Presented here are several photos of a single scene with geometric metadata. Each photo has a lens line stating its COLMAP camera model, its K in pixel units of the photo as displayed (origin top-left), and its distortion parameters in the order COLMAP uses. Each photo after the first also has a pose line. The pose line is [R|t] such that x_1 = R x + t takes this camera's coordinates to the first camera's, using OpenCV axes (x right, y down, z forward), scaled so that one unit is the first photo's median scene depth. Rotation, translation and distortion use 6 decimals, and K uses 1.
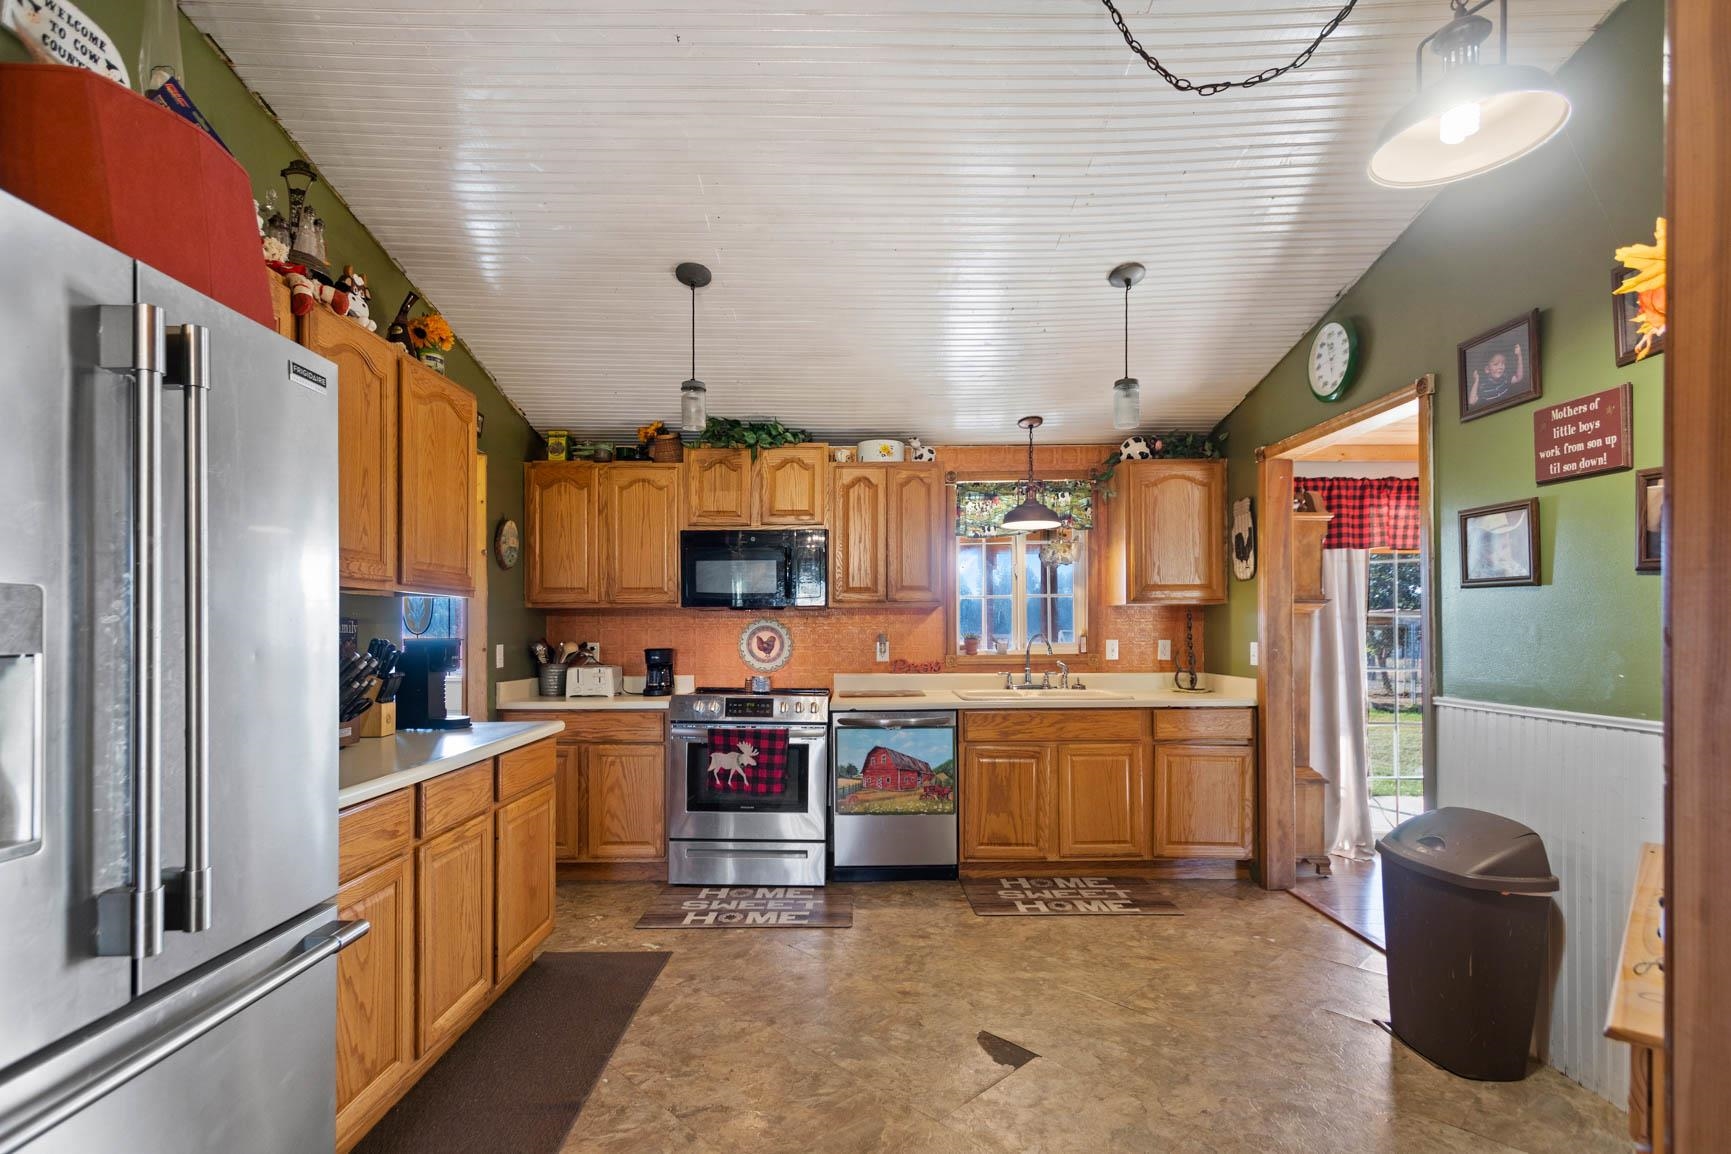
lens RADIAL K [[799.7, 0, 838.4], [0, 799.7, 624.6], [0, 0, 1]] dist [0.005376, -0.000332]
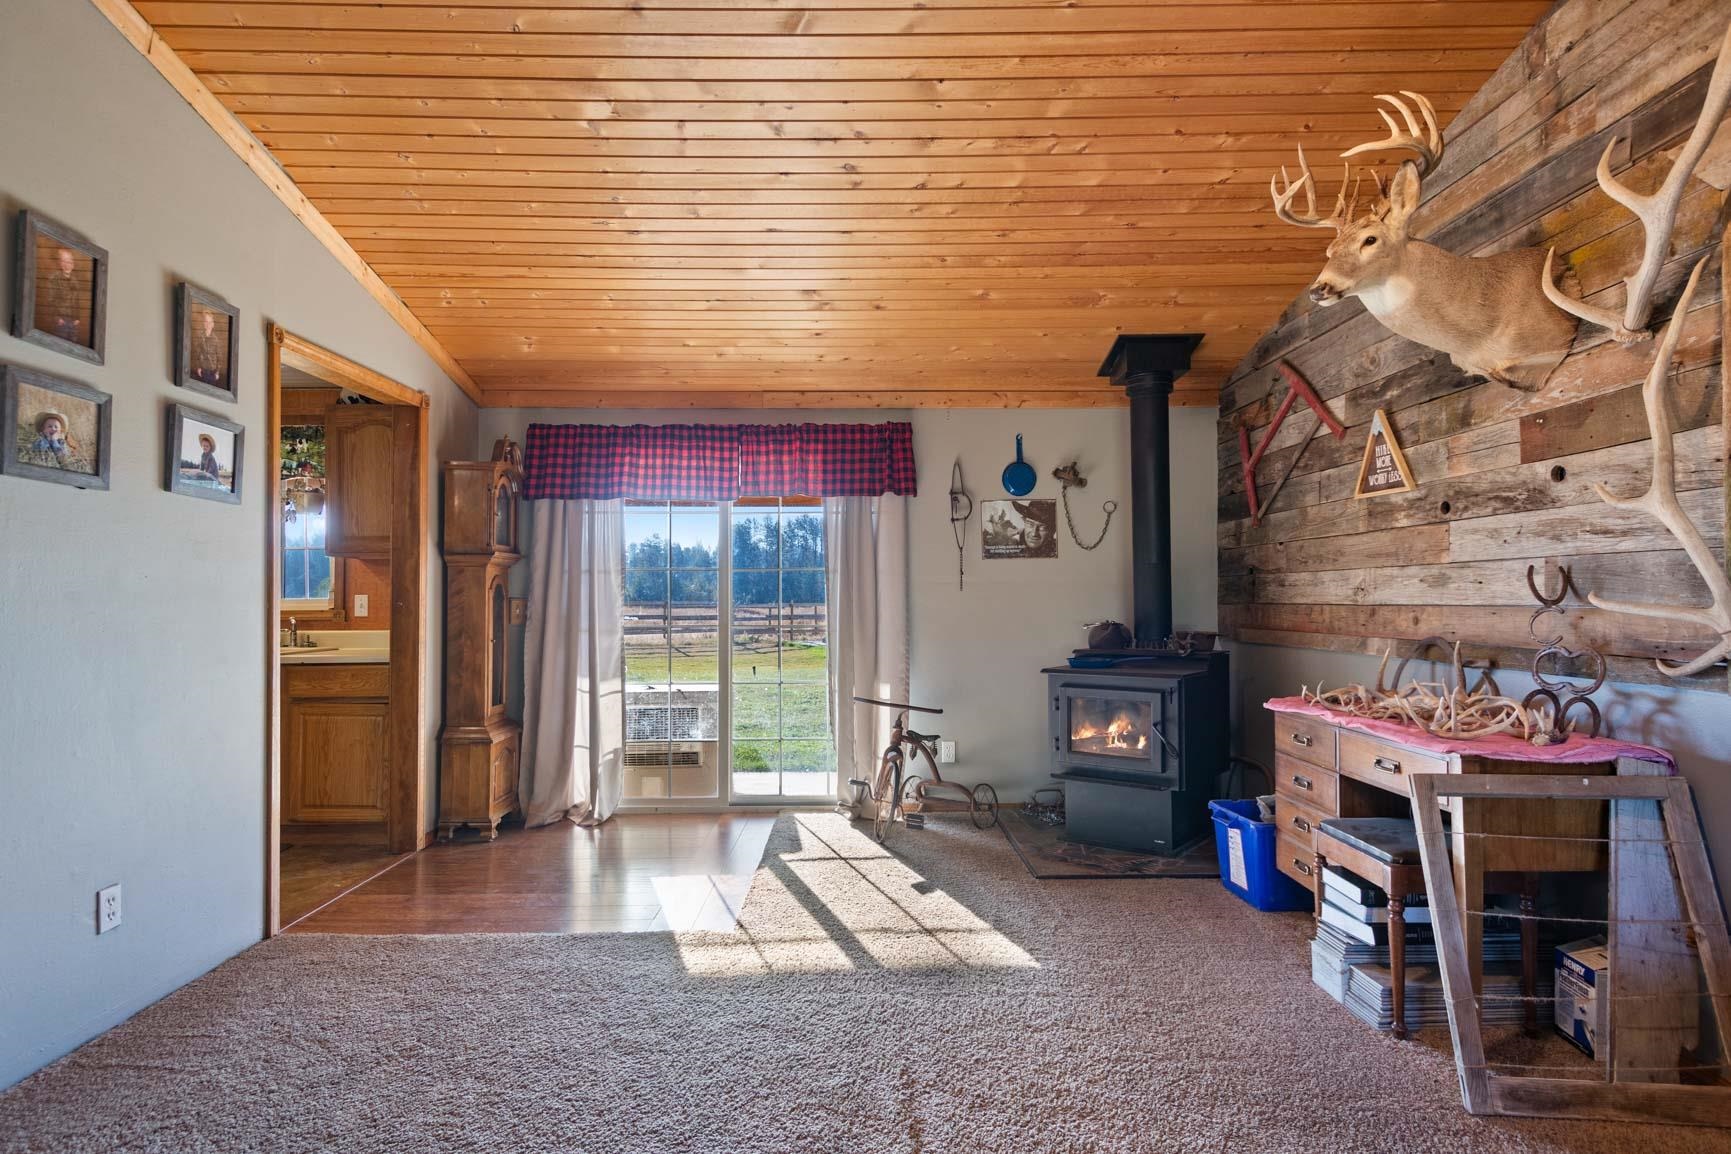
lens RADIAL K [[935.3, 0, 867.9], [0, 935.3, 579.0], [0, 0, 1]] dist [0.005733, 0.000194]
pose [[0.999854, 0.000812, 0.017043, 1.136436], [-0.000612, 0.999931, -0.011747, 0.015502], [-0.017052, 0.011735, 0.999786, -0.140908]]
